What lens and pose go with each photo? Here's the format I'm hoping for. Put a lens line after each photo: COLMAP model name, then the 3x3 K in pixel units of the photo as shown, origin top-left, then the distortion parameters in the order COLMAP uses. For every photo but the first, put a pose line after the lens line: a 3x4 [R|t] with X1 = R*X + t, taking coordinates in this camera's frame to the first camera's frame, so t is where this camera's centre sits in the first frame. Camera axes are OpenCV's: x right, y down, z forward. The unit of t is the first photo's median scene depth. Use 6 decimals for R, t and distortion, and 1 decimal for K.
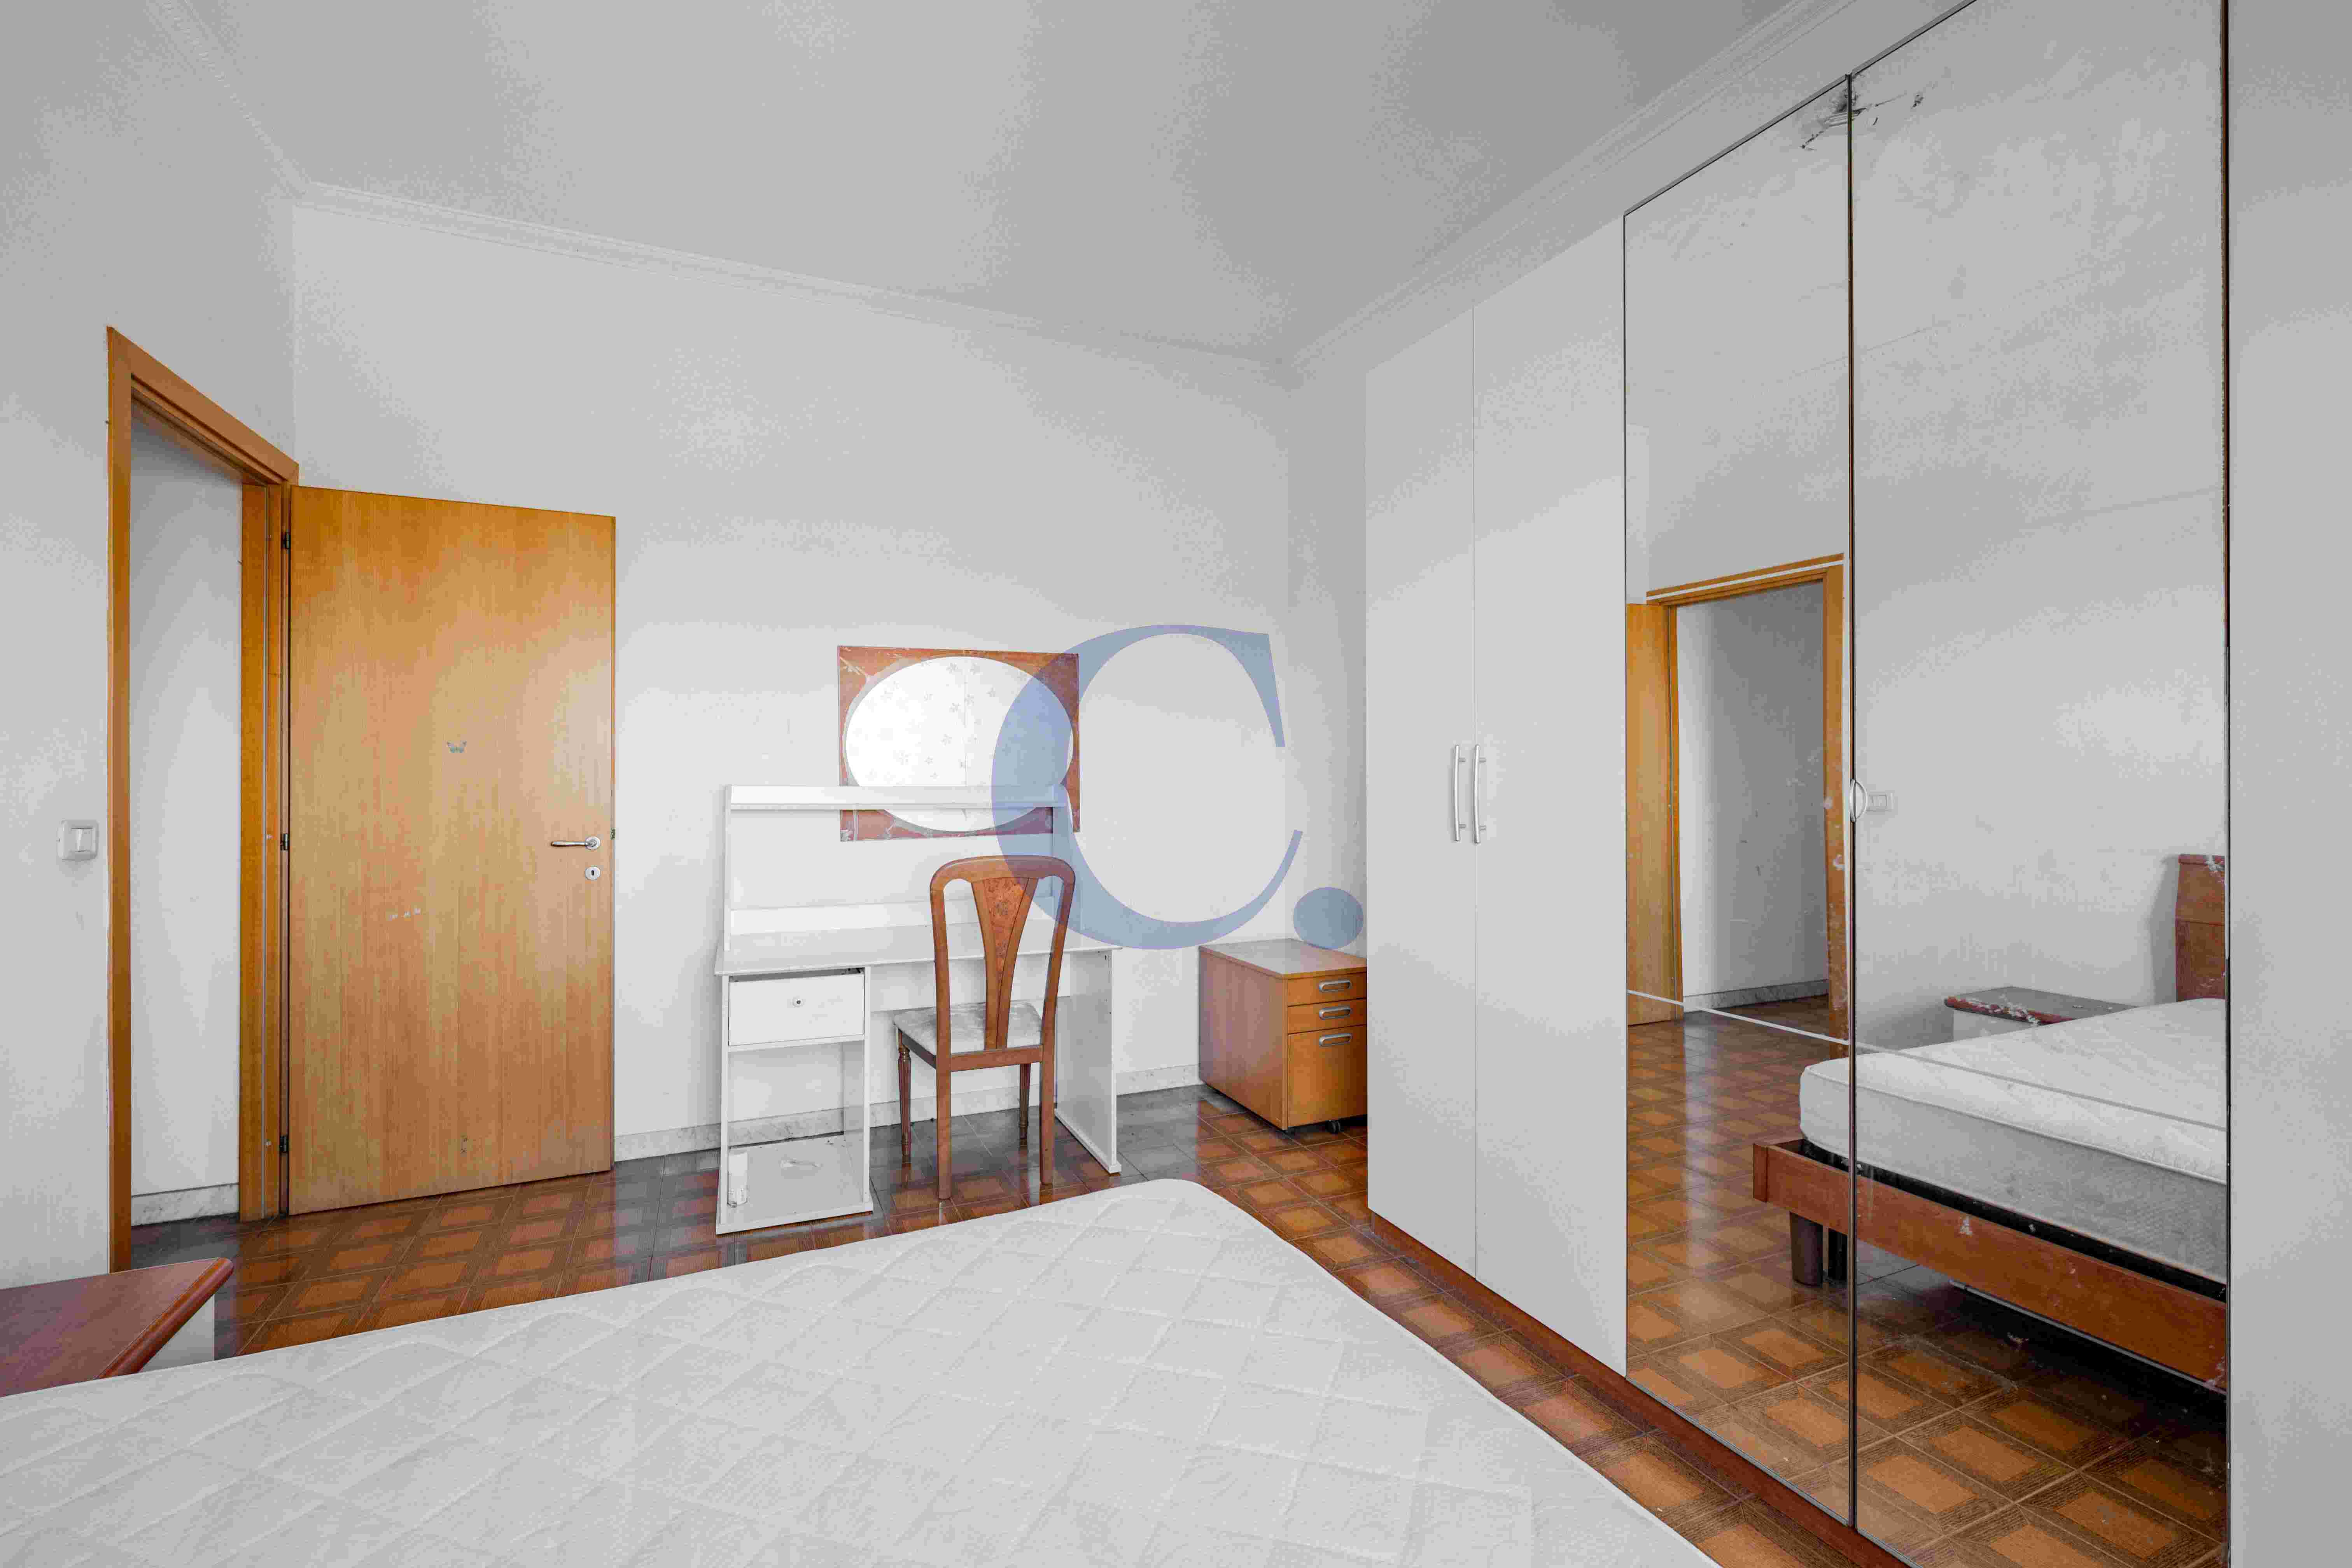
lens RADIAL K [[1064.9, 0, 1177.2], [0, 1064.9, 784.9], [0, 0, 1]] dist [-0.004015, 0.001015]
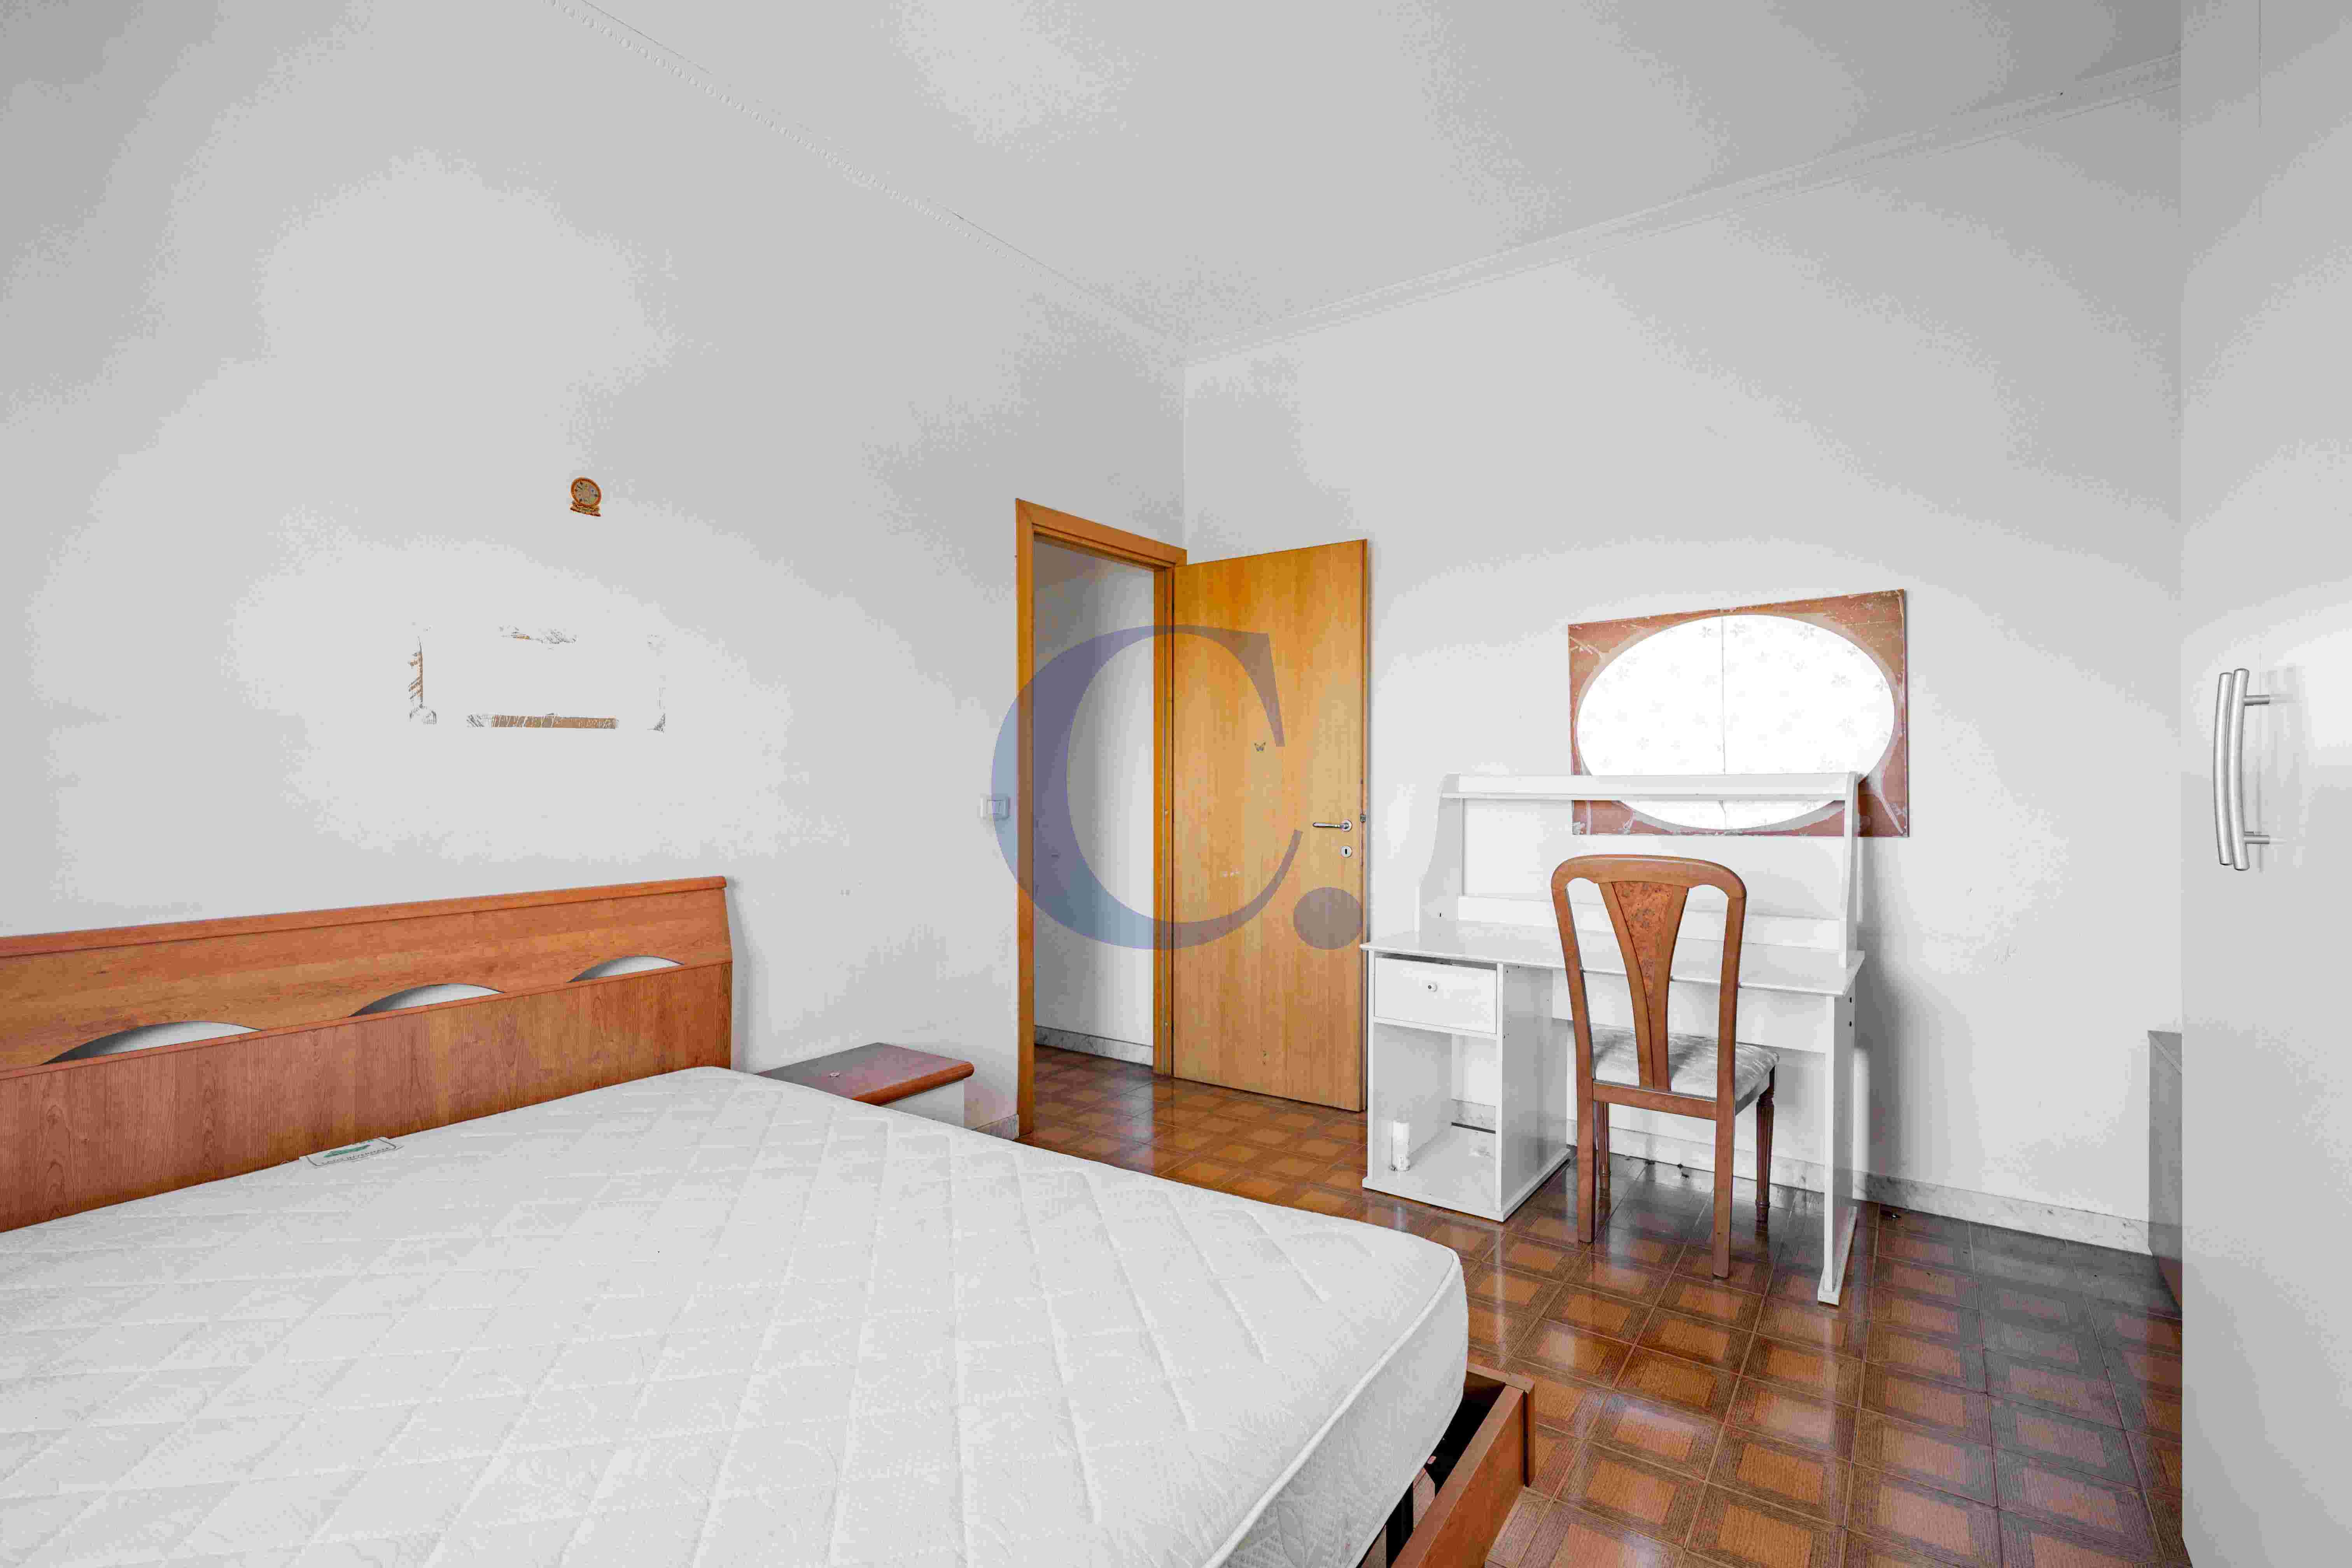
lens RADIAL K [[1064.9, 0, 1167.0], [0, 1064.9, 796.4], [0, 0, 1]] dist [-0.004015, 0.001015]
pose [[0.486966, 0.007945, -0.873385, 0.376087], [0.002944, 0.999938, 0.010738, 0.009905], [0.873416, -0.007800, 0.486913, 0.269384]]
